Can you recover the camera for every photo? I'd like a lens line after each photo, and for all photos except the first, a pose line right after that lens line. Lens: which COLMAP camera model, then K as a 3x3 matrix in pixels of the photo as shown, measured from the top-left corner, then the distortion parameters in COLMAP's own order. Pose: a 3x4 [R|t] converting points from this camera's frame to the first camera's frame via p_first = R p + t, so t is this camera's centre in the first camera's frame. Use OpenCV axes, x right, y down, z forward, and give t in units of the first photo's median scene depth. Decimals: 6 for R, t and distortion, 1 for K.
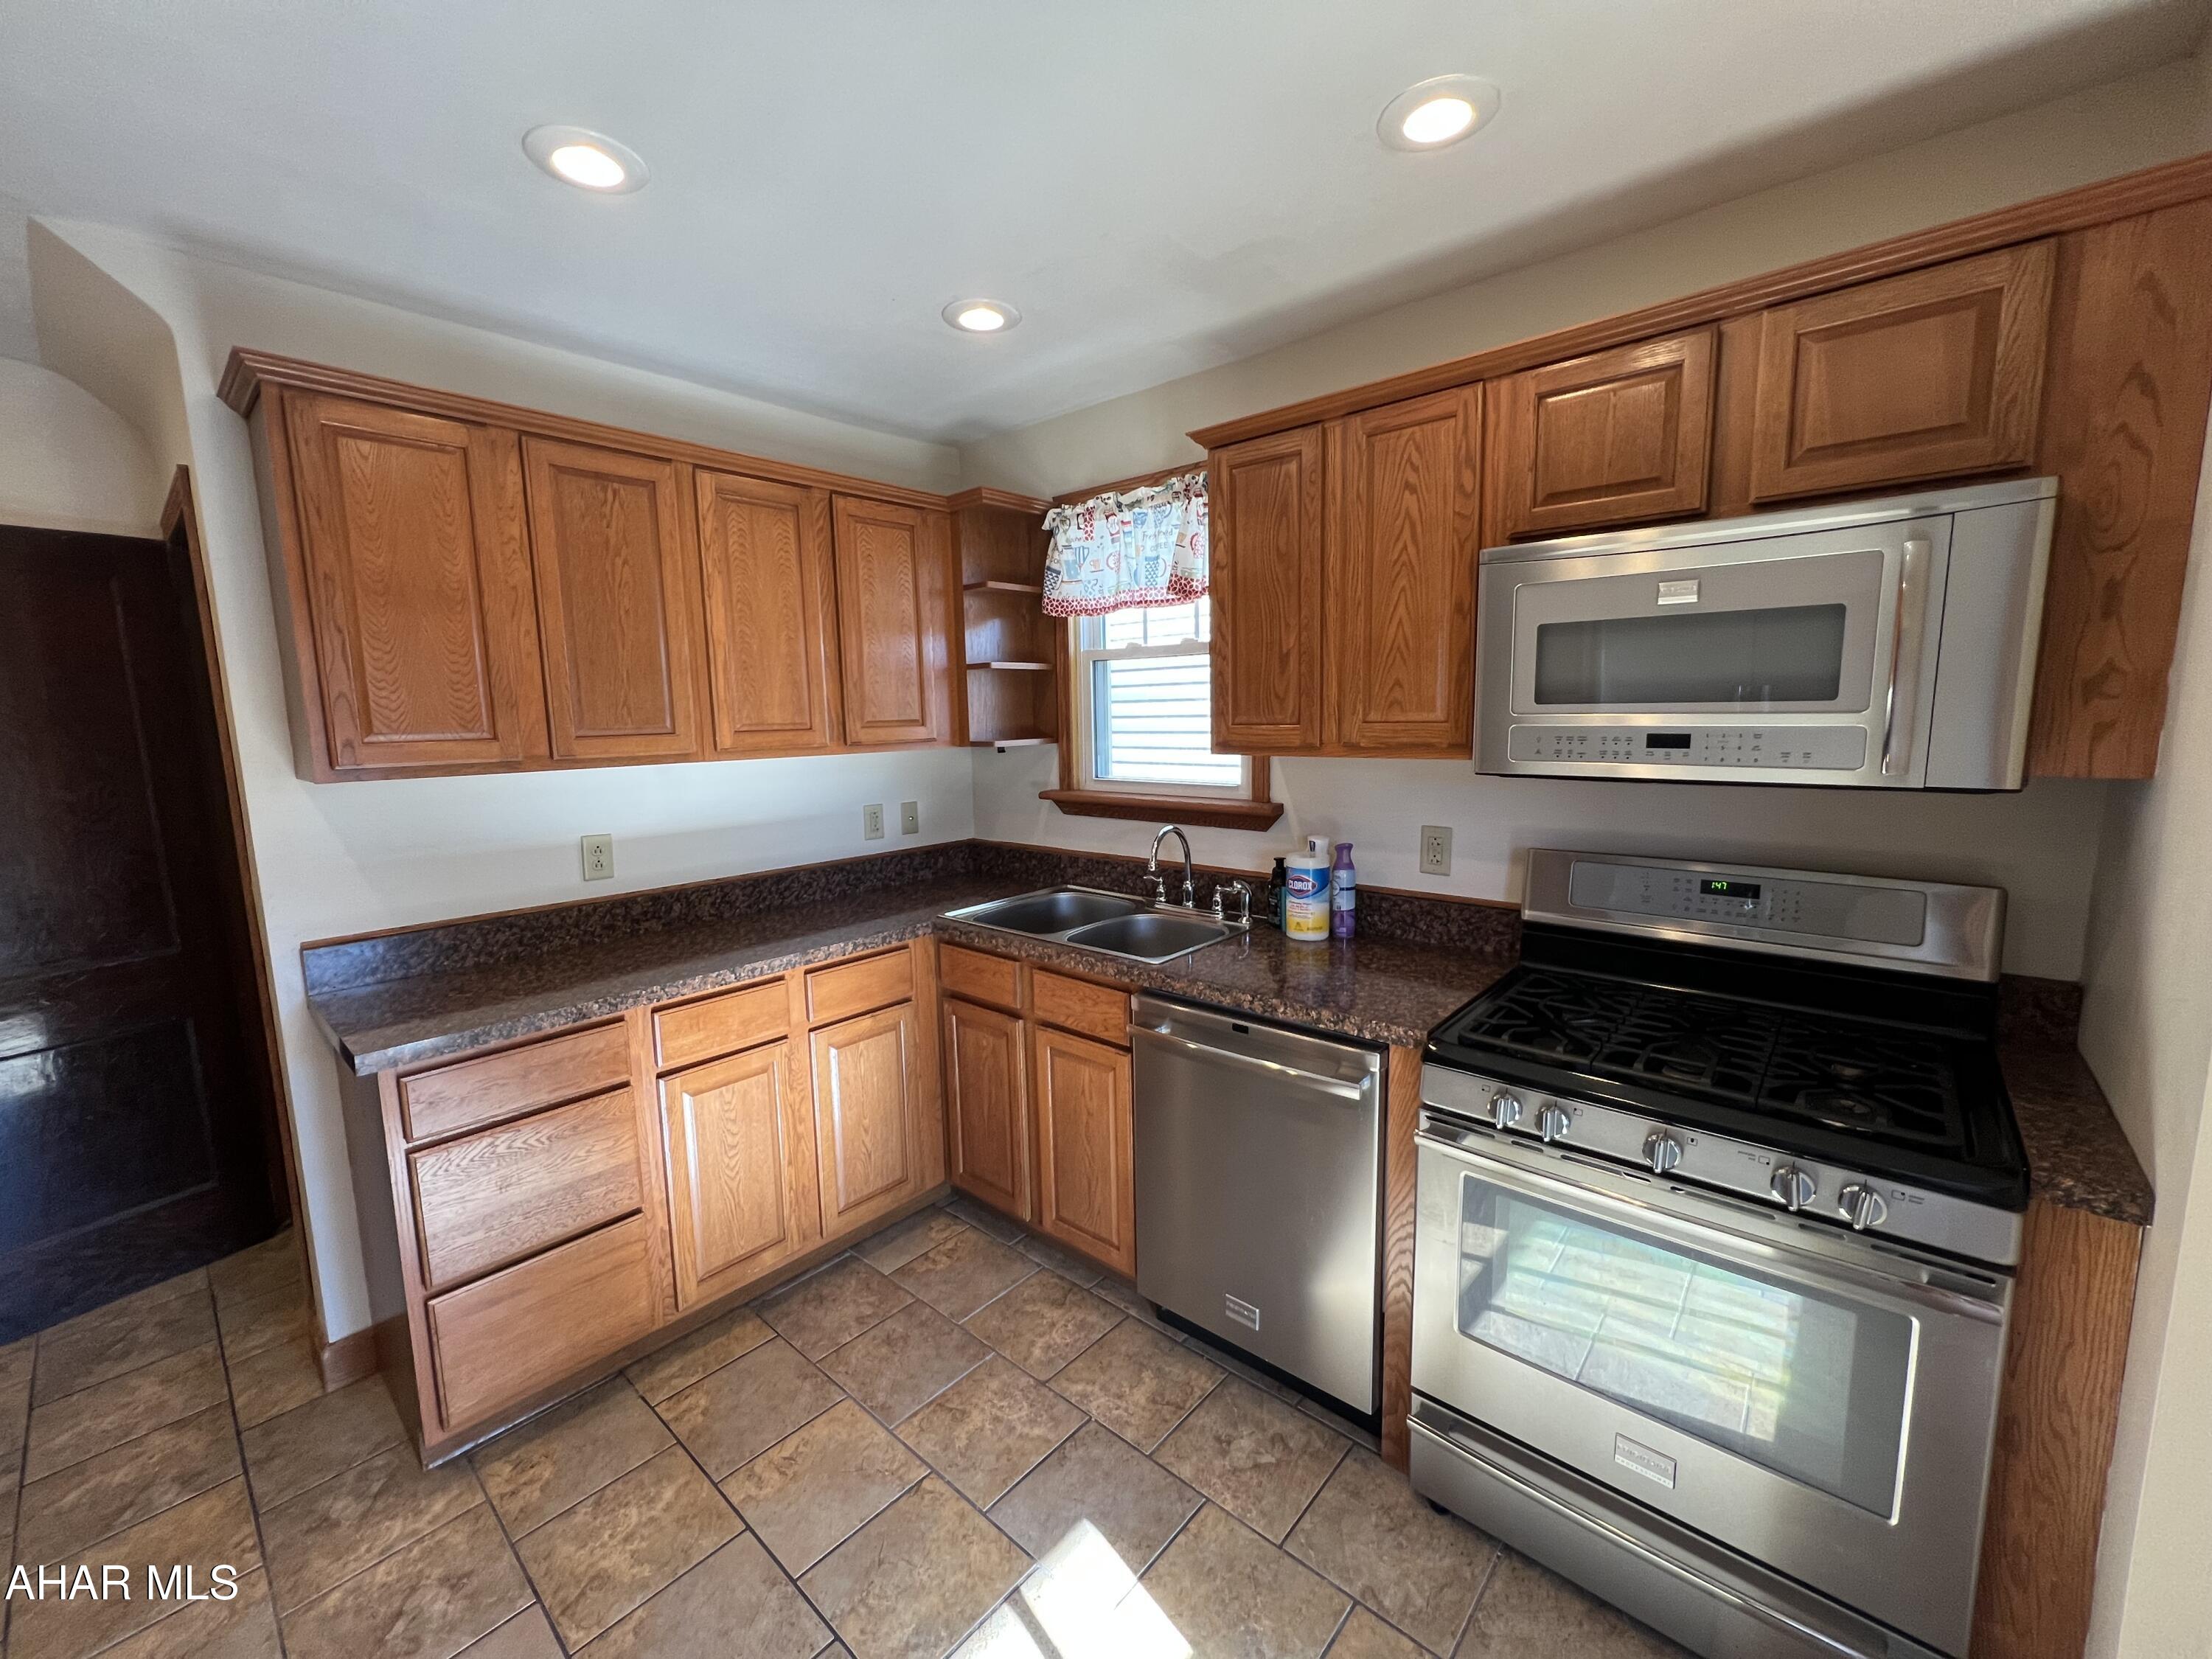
lens RADIAL K [[885.3, 0, 1103.5], [0, 885.3, 827.1], [0, 0, 1]] dist [-0.000573, -0.000058]
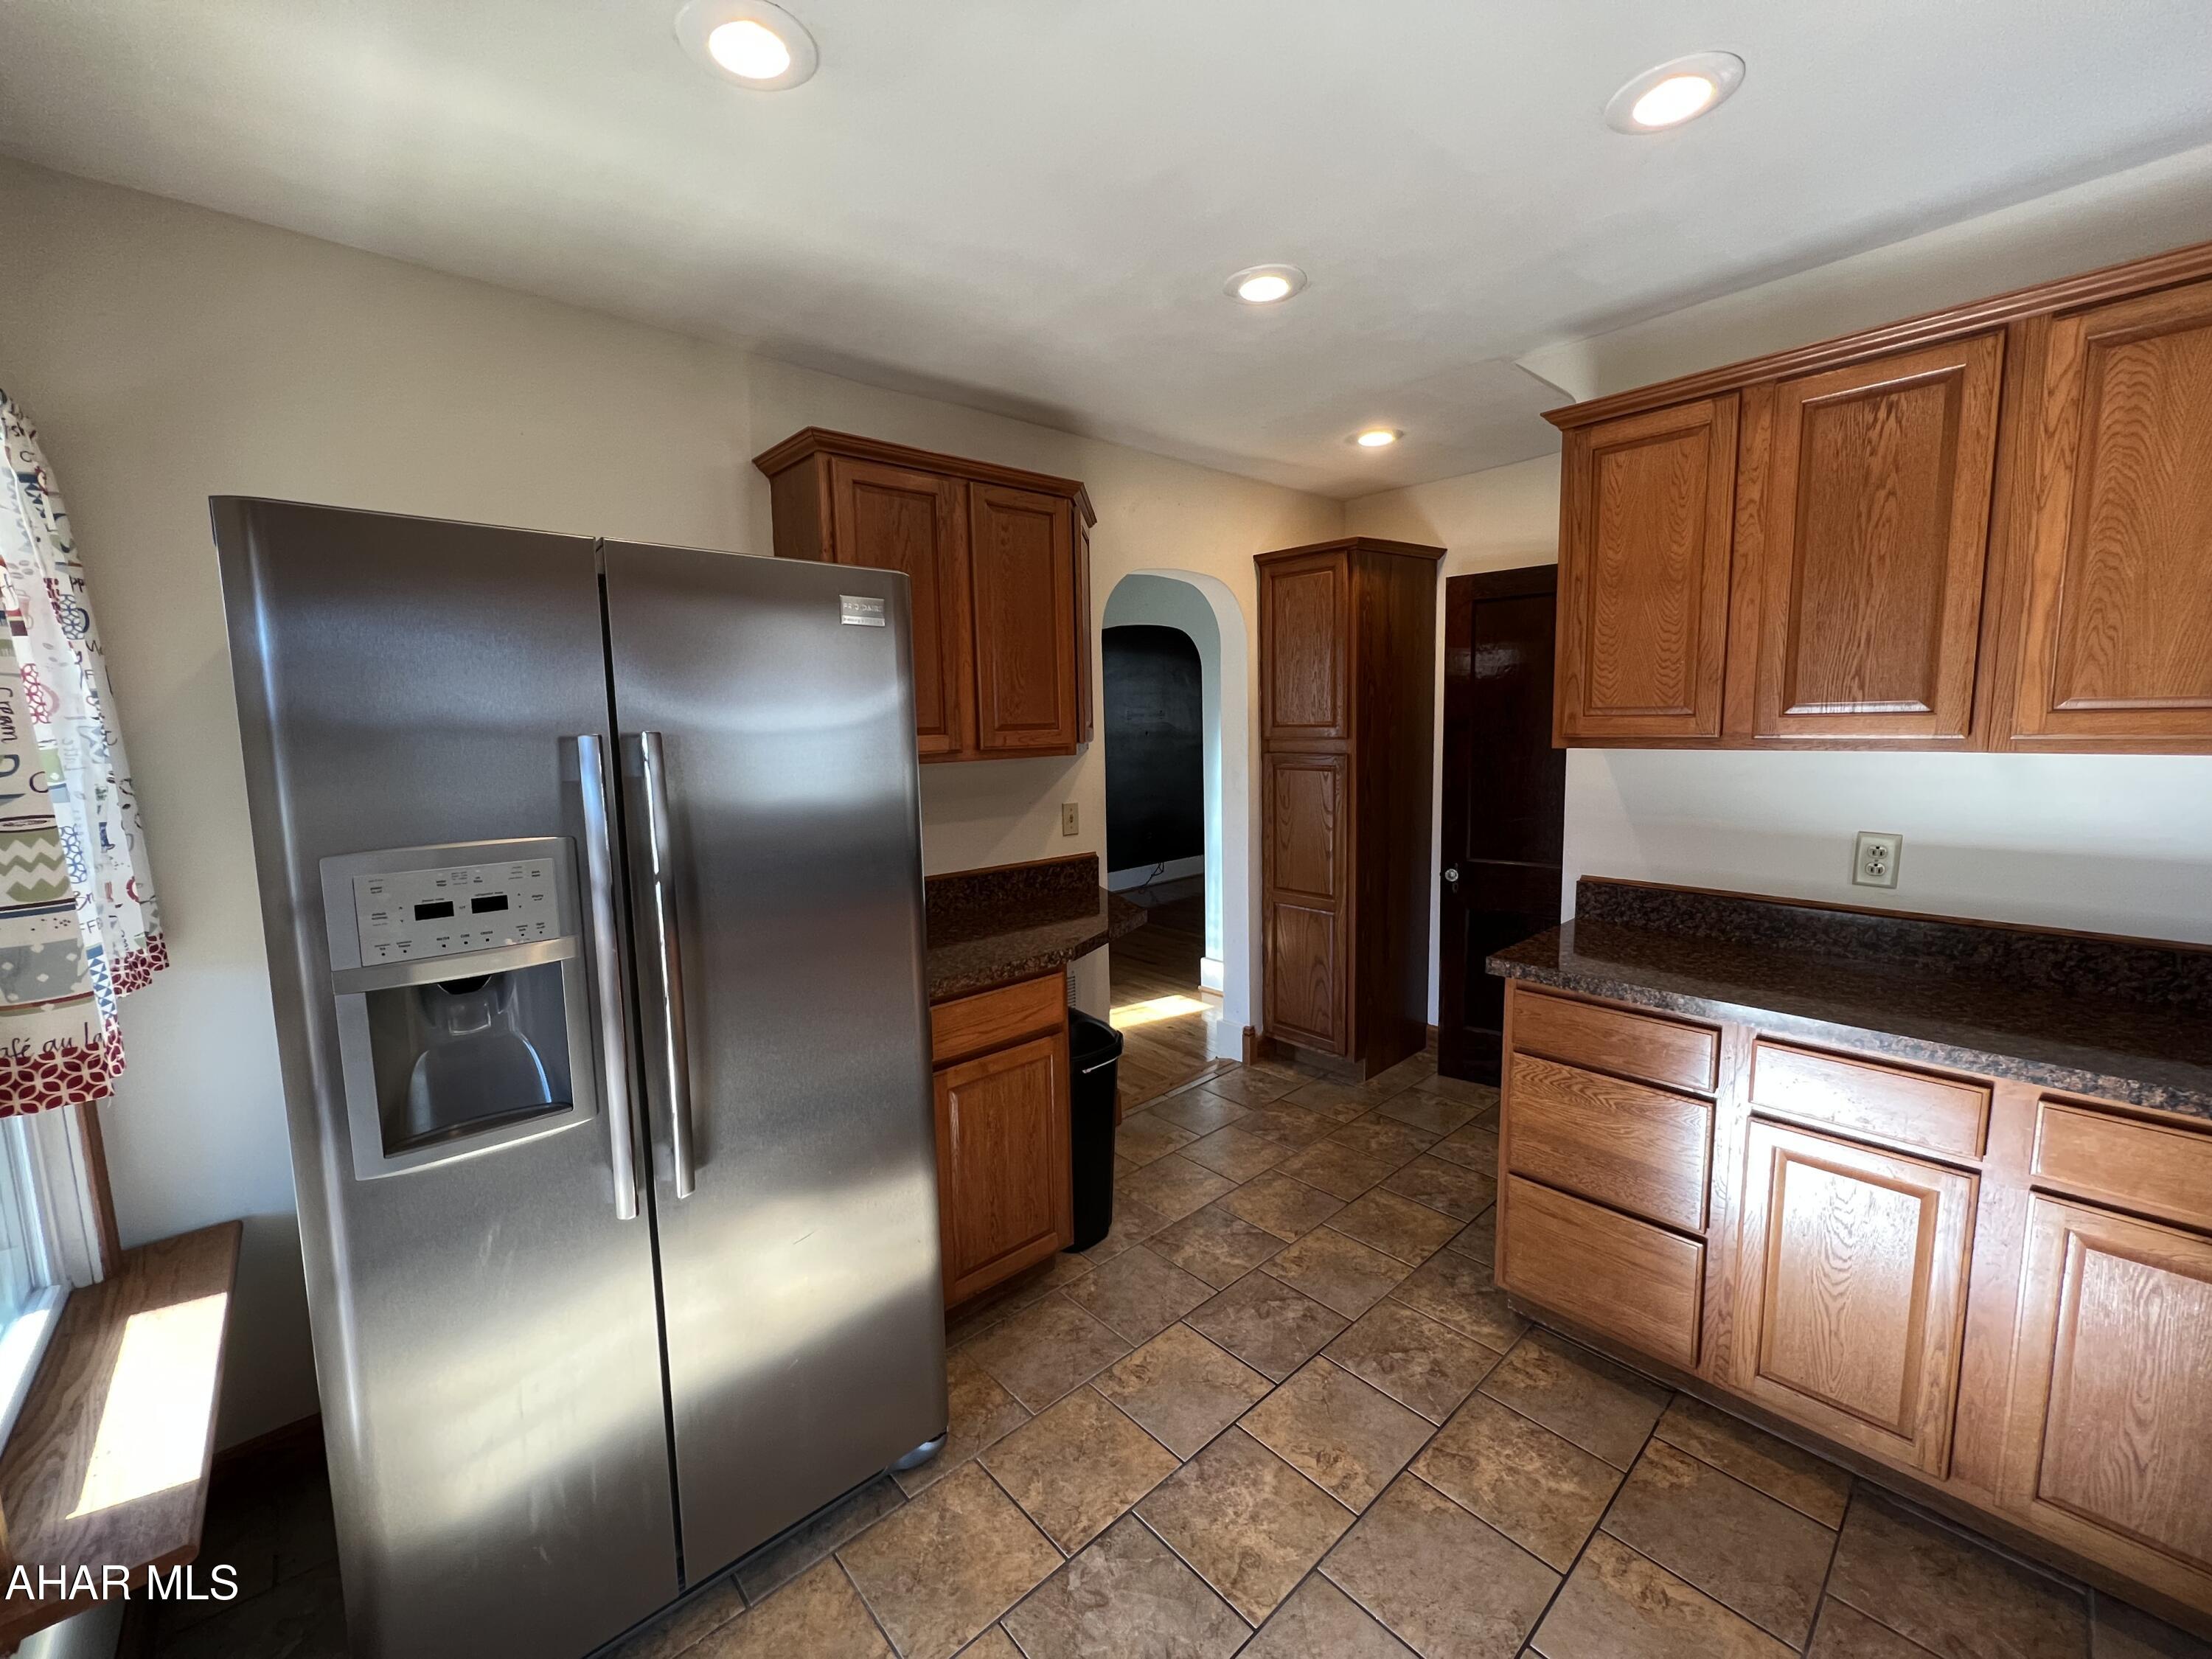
lens RADIAL K [[885.3, 0, 1104.1], [0, 885.3, 826.1], [0, 0, 1]] dist [-0.000573, -0.000058]
pose [[-0.116228, 0.146389, -0.982375, 0.402302], [-0.103327, 0.981930, 0.158548, -0.067810], [0.987833, 0.119933, -0.099001, 0.468781]]
